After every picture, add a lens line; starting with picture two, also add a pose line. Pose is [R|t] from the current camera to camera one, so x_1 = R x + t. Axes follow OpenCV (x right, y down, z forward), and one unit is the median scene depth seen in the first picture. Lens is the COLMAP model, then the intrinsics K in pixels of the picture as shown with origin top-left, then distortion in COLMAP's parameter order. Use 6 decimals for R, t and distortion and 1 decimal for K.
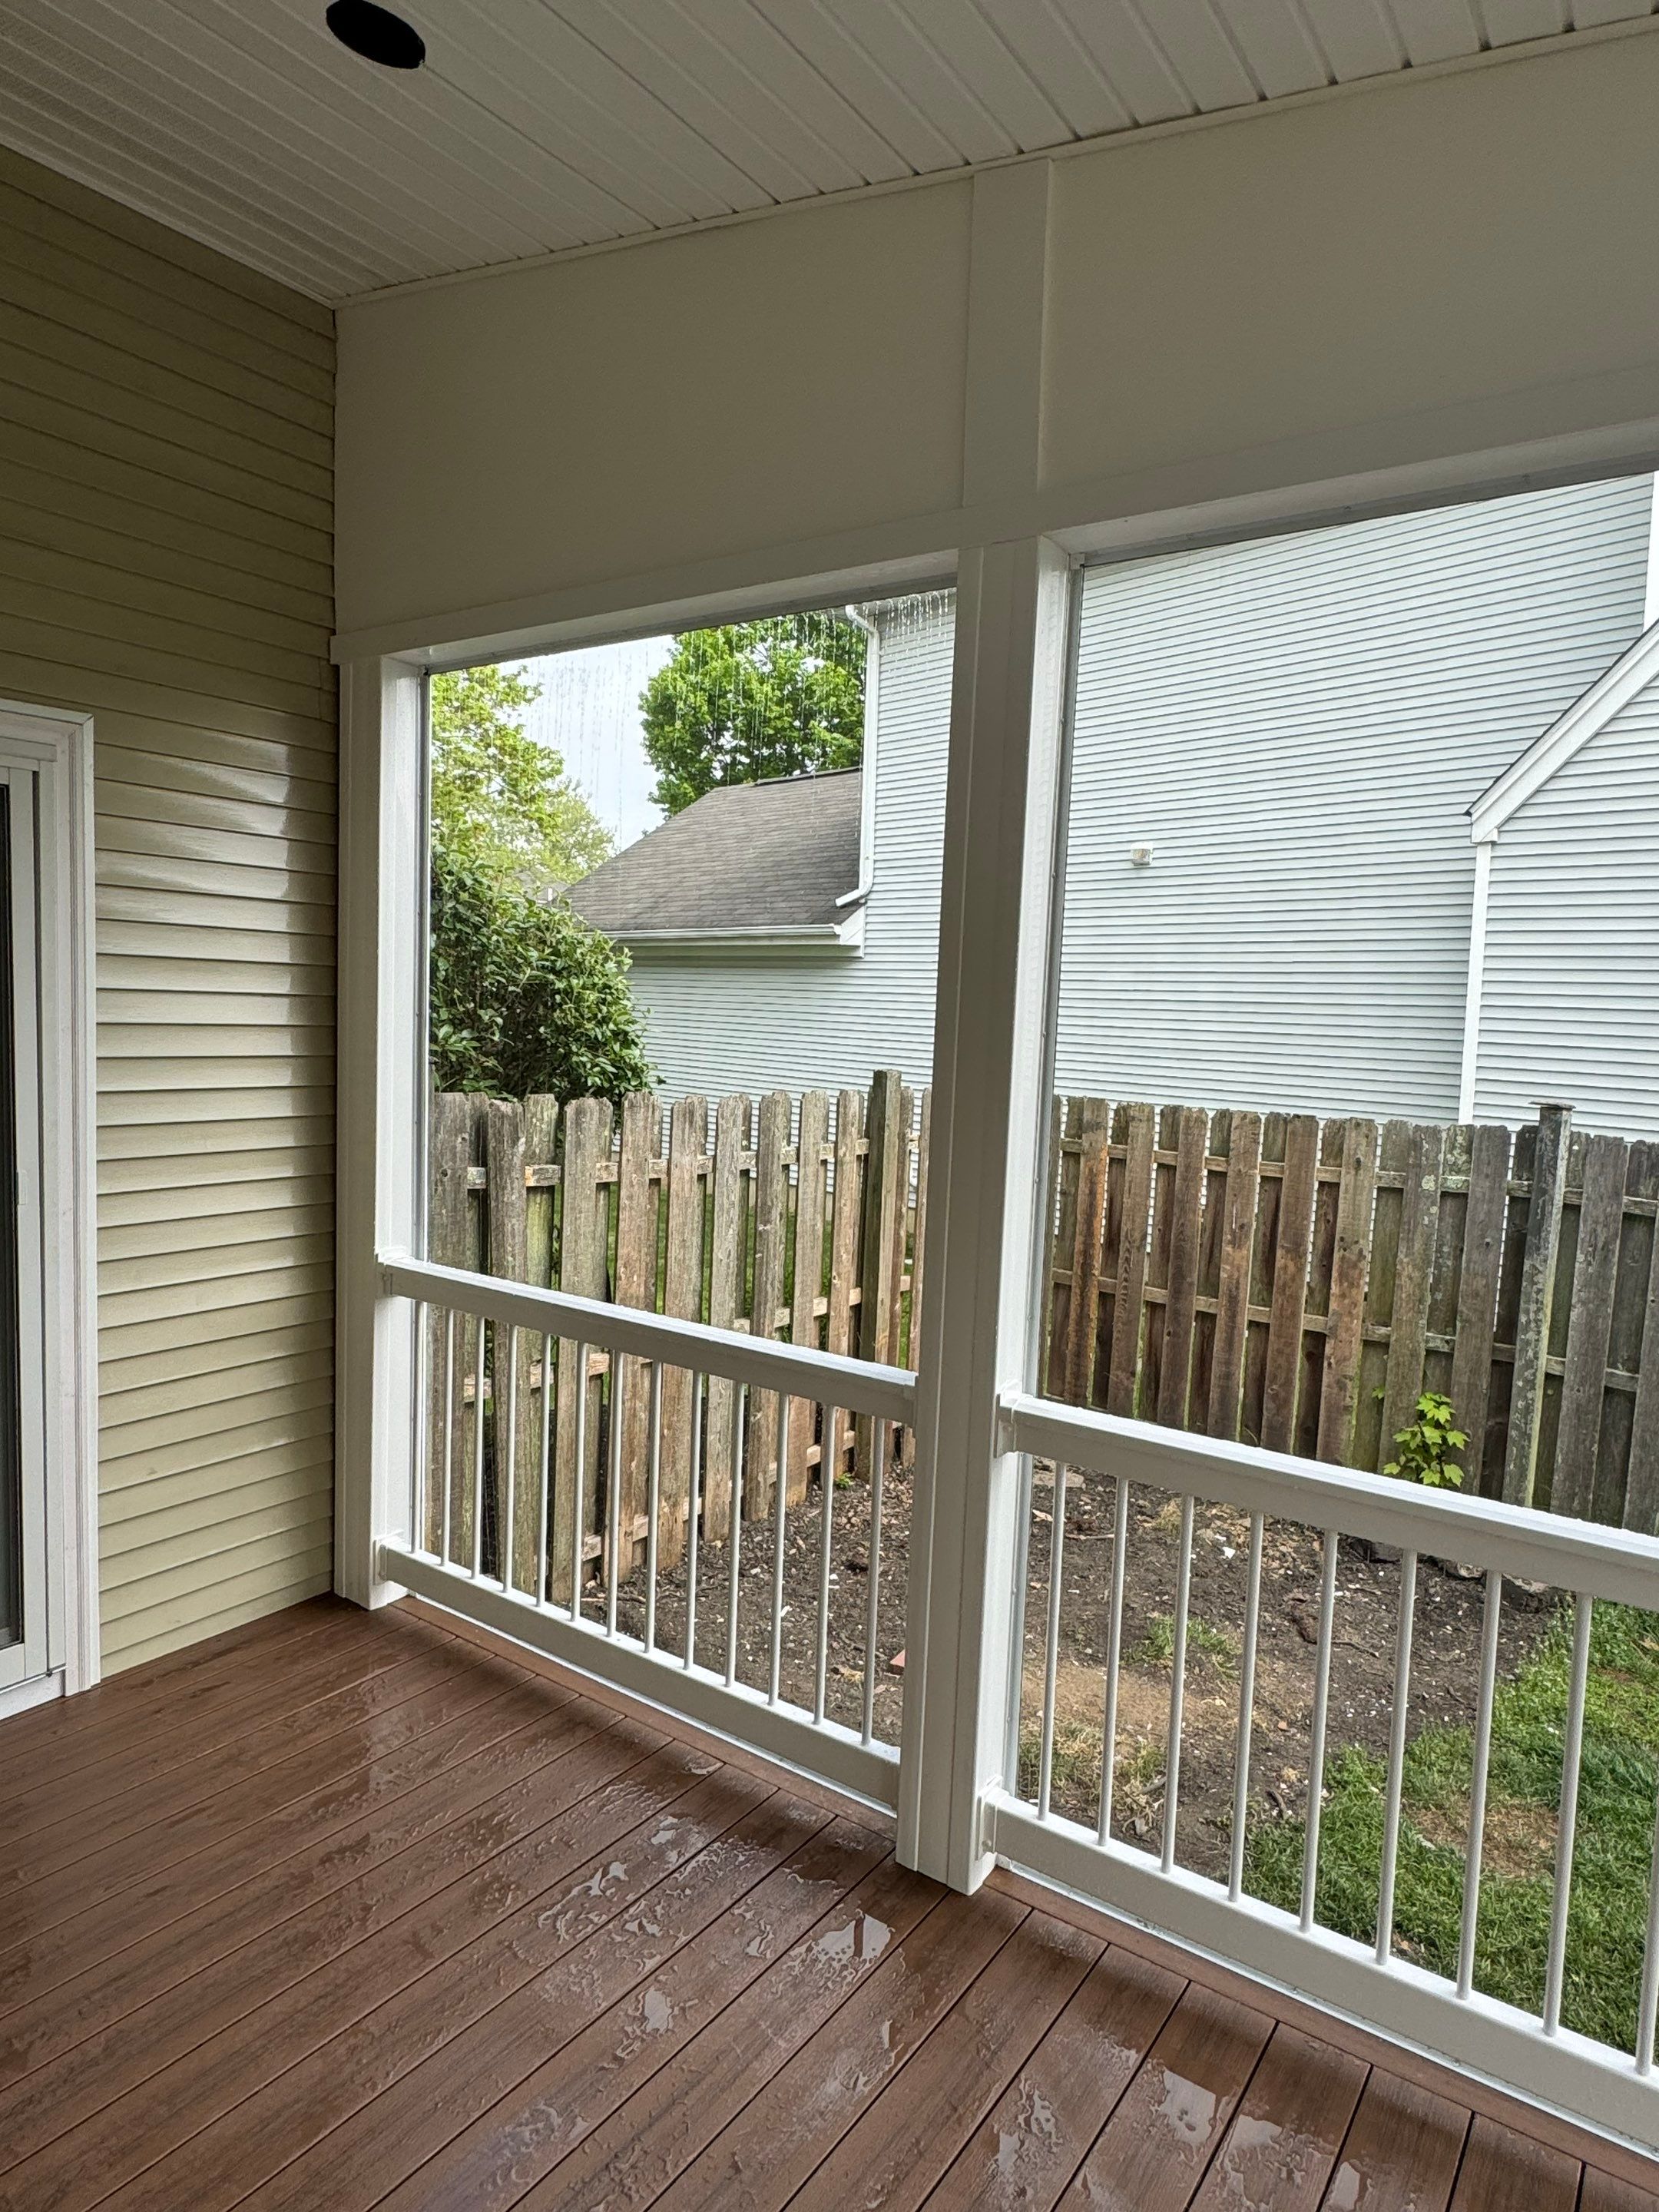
lens RADIAL K [[1328.4, 0, 817.8], [0, 1328.4, 1103.6], [0, 0, 1]] dist [-0.001858, -0.001073]
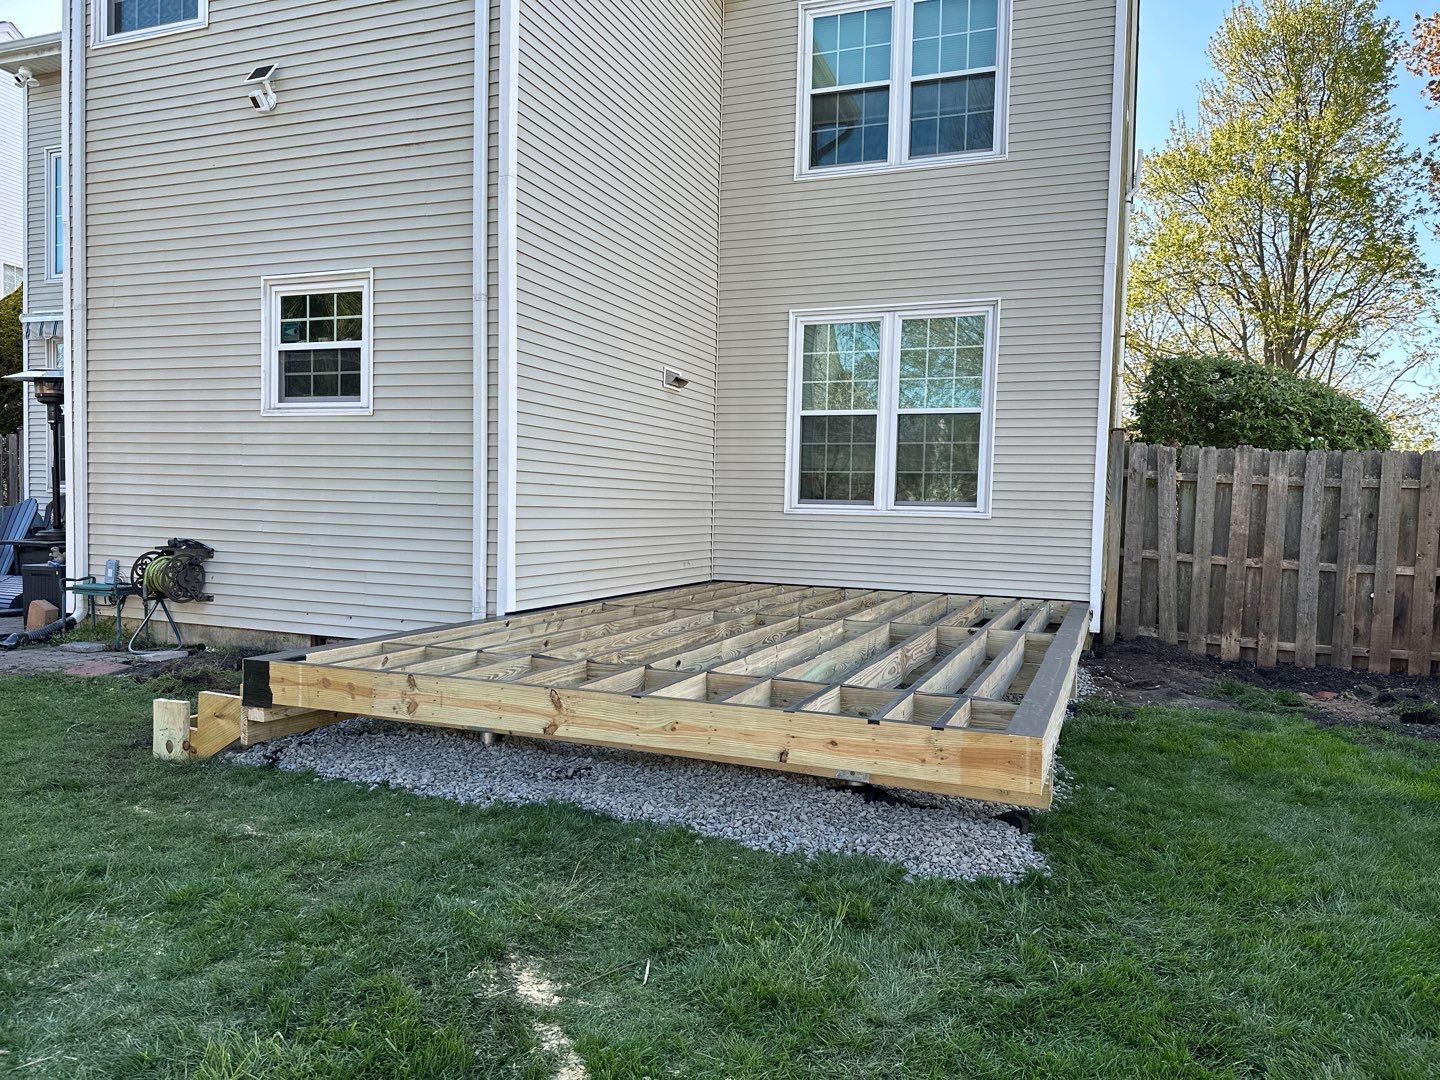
lens RADIAL K [[1003.7, 0, 727.8], [0, 1003.7, 549.7], [0, 0, 1]] dist [0.090009, -0.112484]
pose [[0.251940, 0.008775, -0.967703, 0.954495], [-0.088577, 0.995971, -0.014030, 0.193951], [0.963681, 0.089251, 0.251702, -0.212118]]
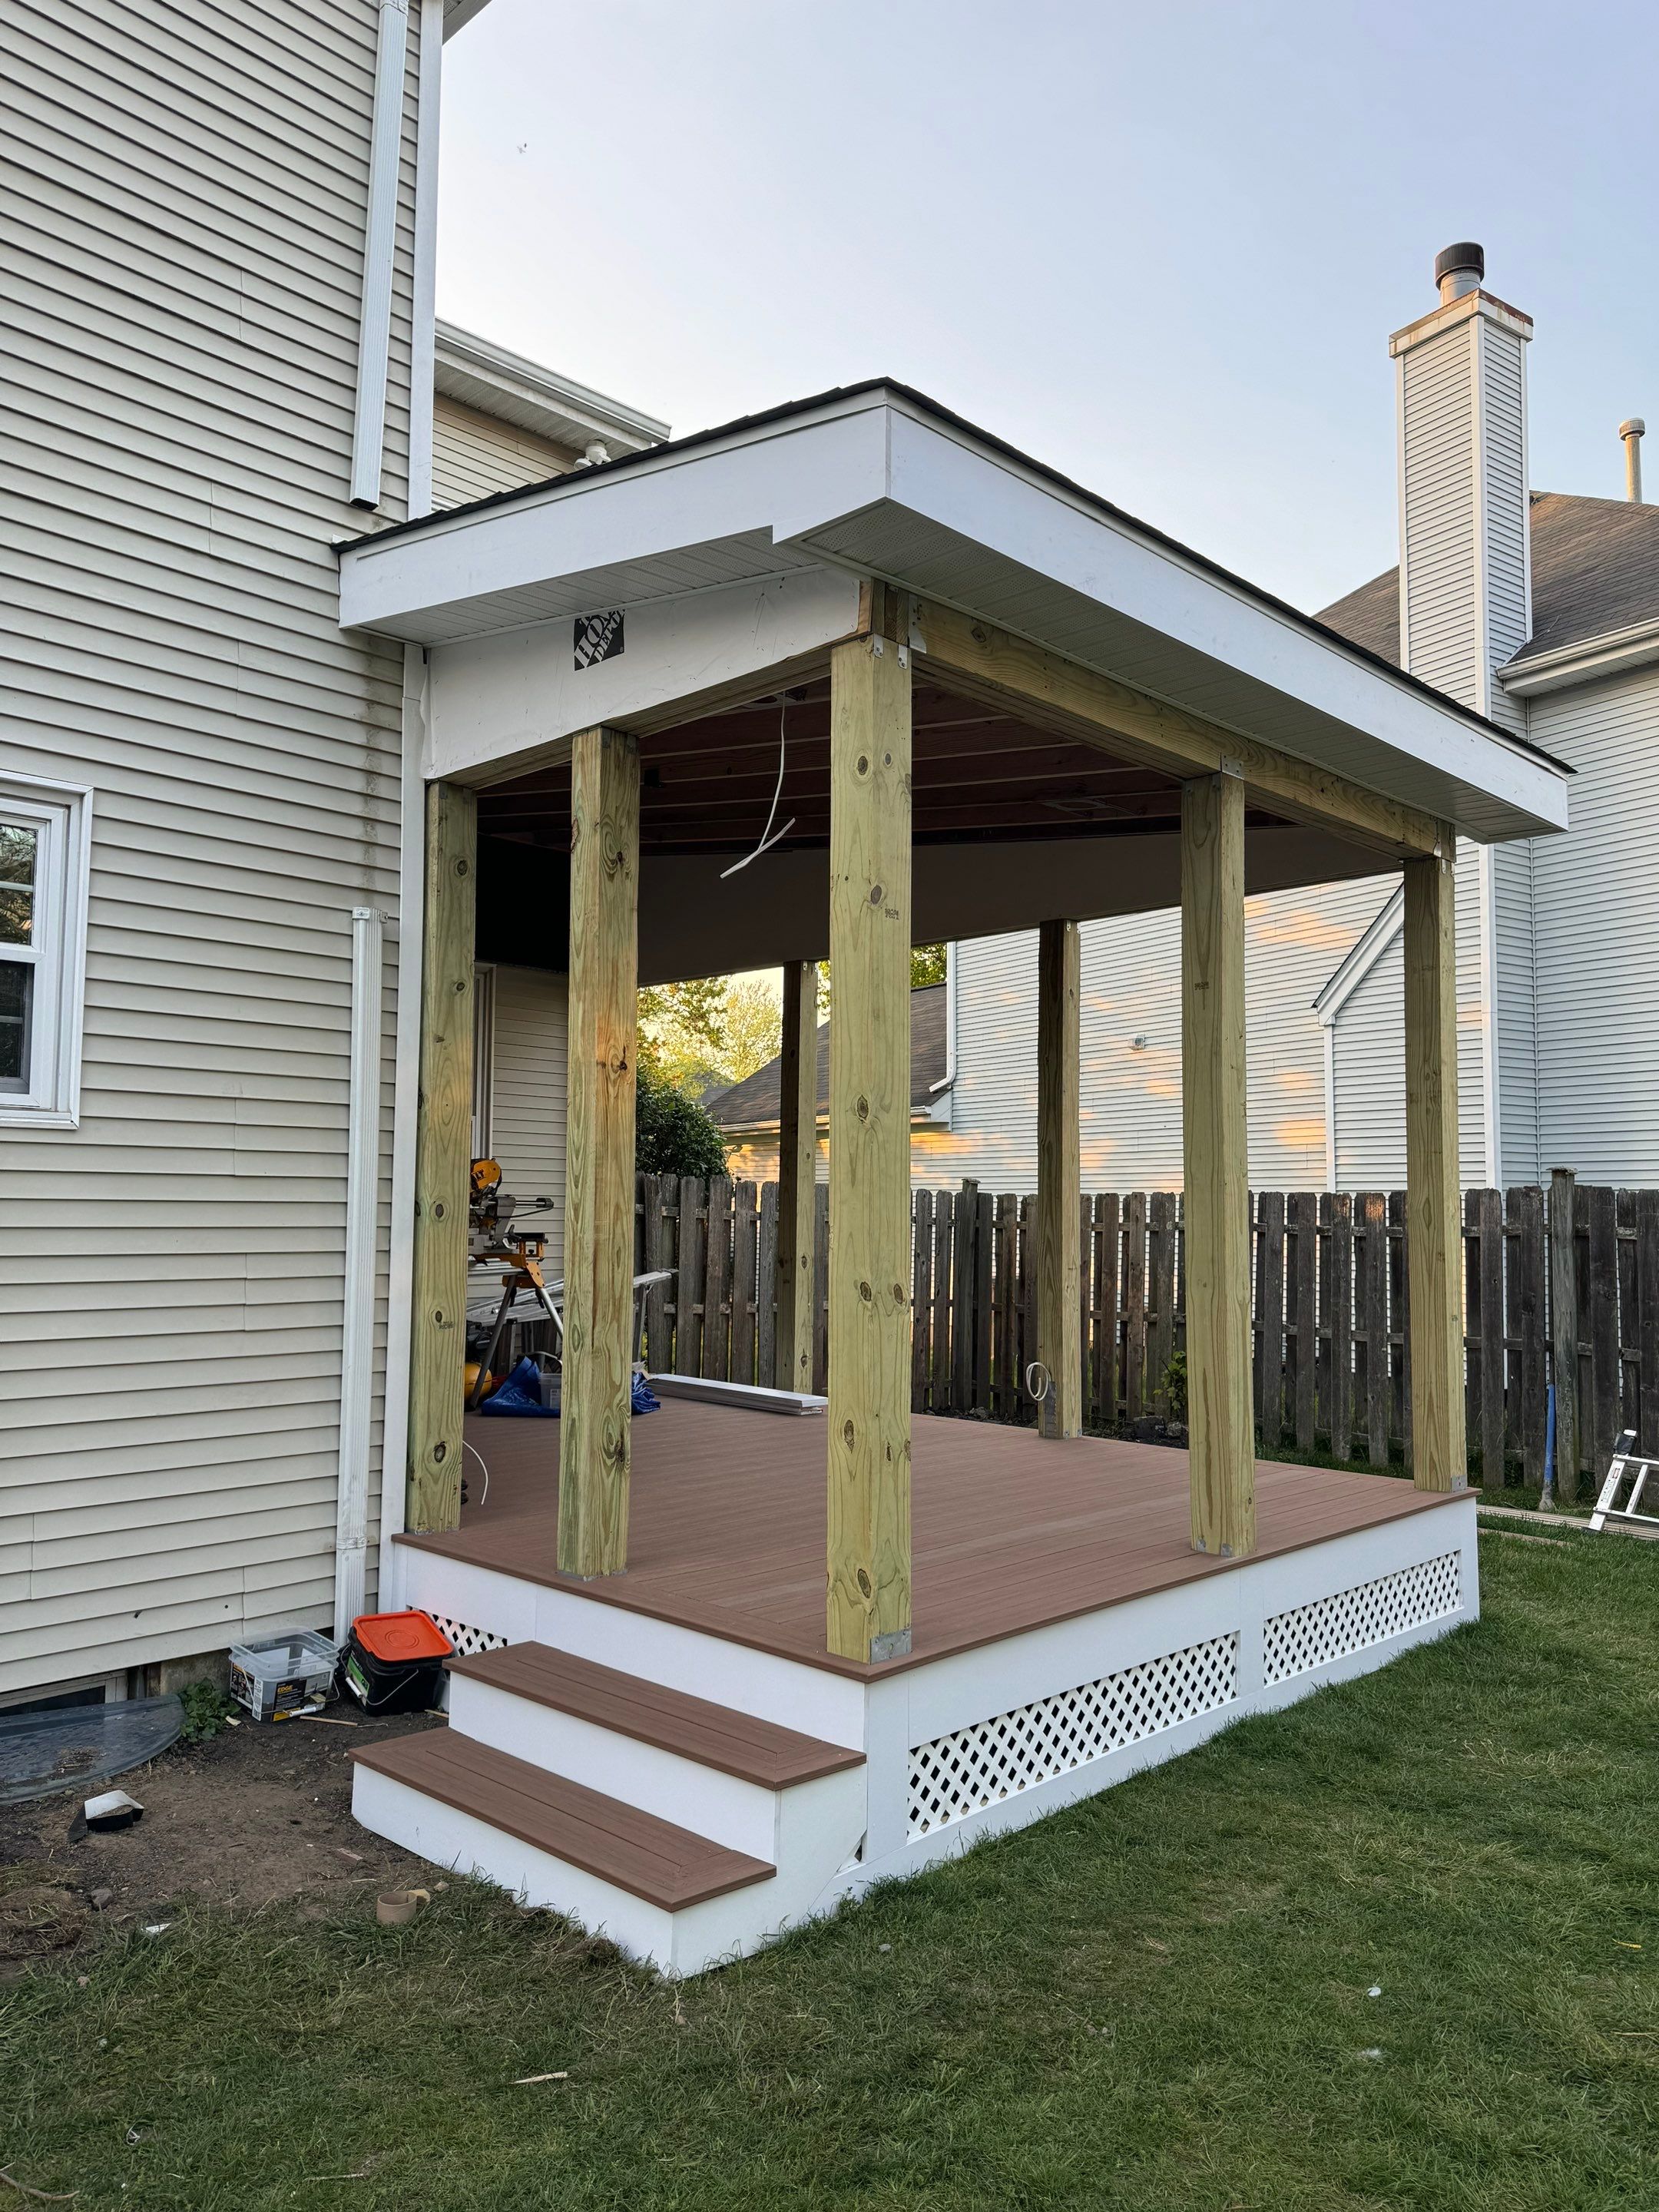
lens RADIAL K [[1547.0, 0, 830.7], [0, 1547.0, 1109.1], [0, 0, 1]] dist [0.144342, -0.266876]
pose [[0.989088, -0.039065, -0.142050, 0.266669], [0.017871, 0.988897, -0.147523, 0.171386], [0.146236, 0.143375, 0.978805, -0.930802]]
